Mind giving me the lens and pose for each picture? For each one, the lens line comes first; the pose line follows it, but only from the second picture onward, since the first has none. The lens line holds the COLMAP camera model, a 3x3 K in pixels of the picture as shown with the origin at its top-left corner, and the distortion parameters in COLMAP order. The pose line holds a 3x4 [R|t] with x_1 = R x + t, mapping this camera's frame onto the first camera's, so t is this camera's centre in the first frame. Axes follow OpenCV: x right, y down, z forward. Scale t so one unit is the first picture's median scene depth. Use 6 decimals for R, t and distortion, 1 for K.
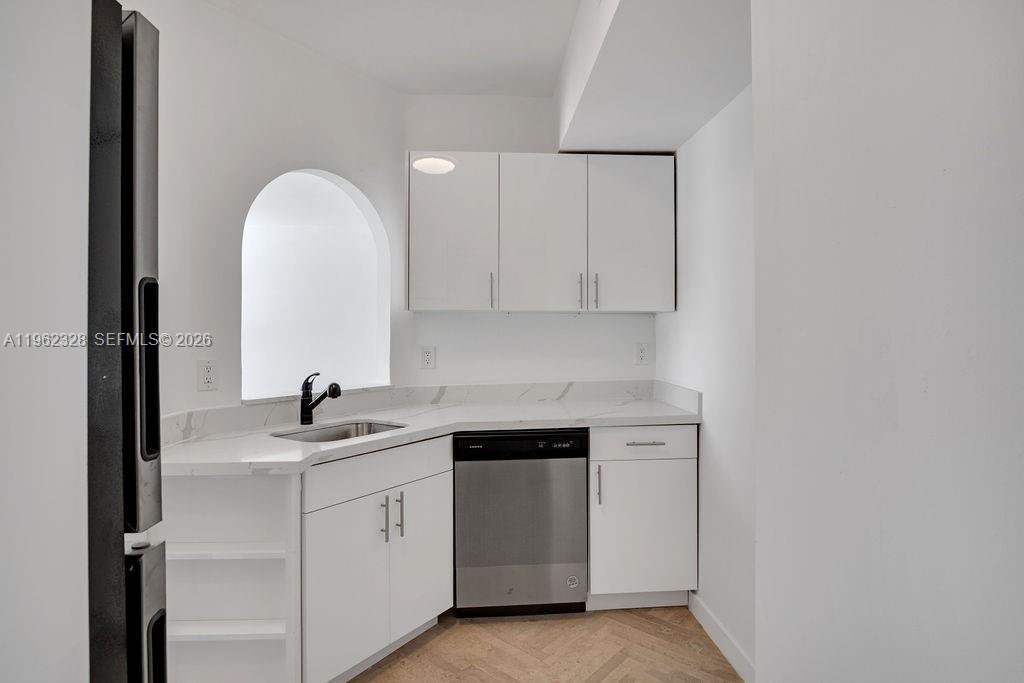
lens RADIAL K [[557.3, 0, 505.5], [0, 557.3, 337.2], [0, 0, 1]] dist [-0.029070, 0.002005]
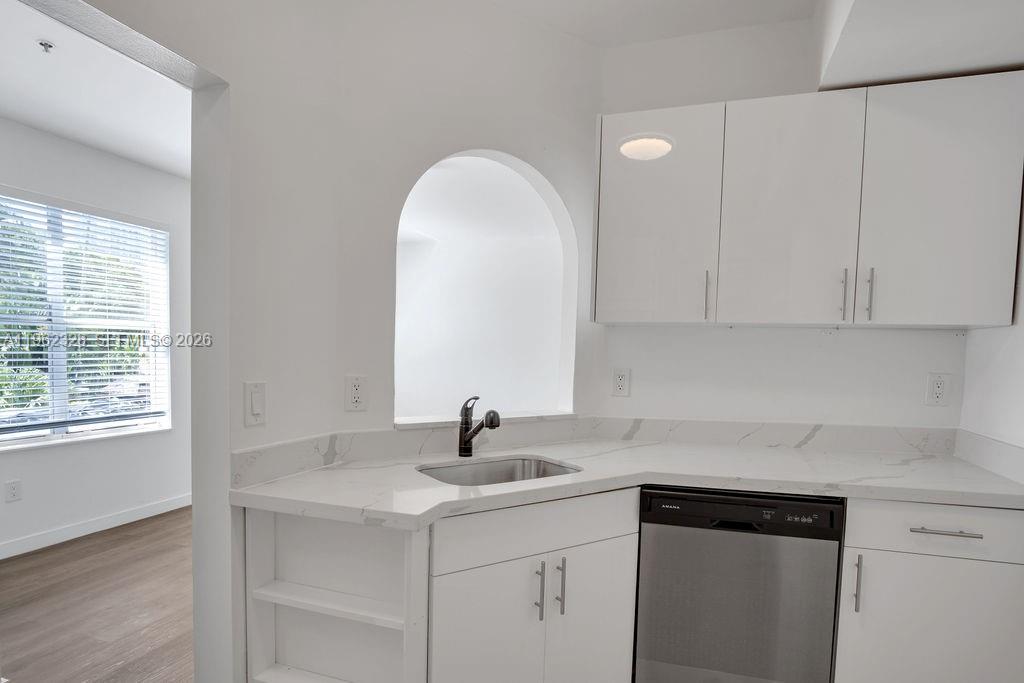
lens RADIAL K [[557.3, 0, 506.8], [0, 557.3, 395.0], [0, 0, 1]] dist [-0.029070, 0.002005]
pose [[0.924246, 0.049380, -0.378590, 0.016705], [-0.023365, 0.997058, 0.073006, 0.000094], [0.381082, -0.058630, 0.922681, 0.237616]]
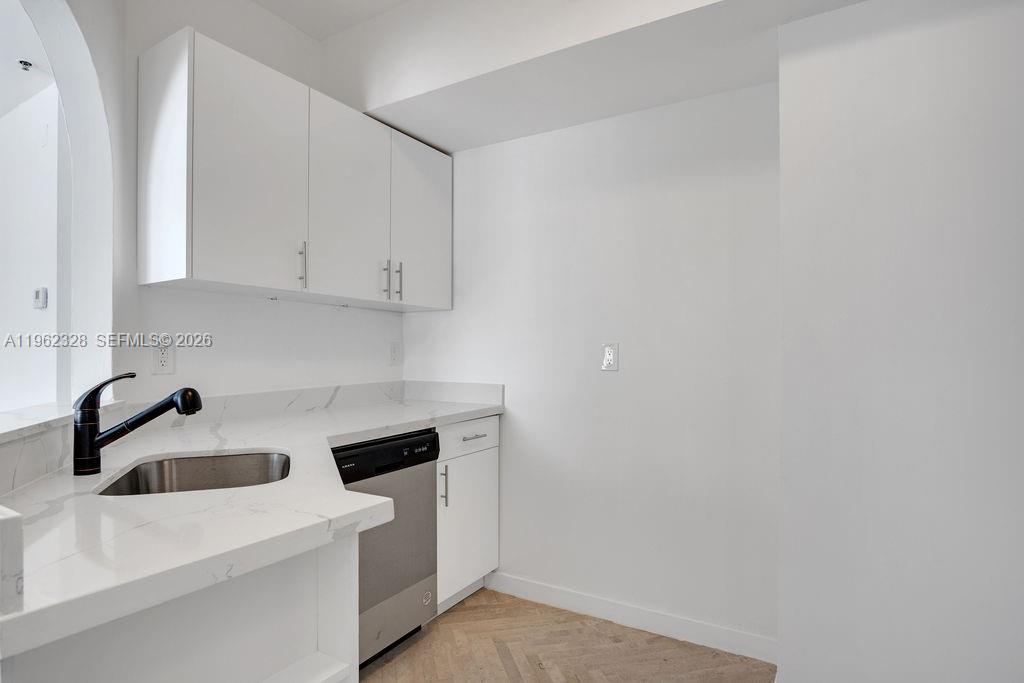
lens RADIAL K [[557.3, 0, 512.1], [0, 557.3, 369.3], [0, 0, 1]] dist [-0.029070, 0.002005]
pose [[0.557613, -0.016084, 0.829945, -0.544534], [0.000400, 0.999817, 0.019107, 0.048123], [-0.830101, -0.010323, 0.557517, 0.376389]]
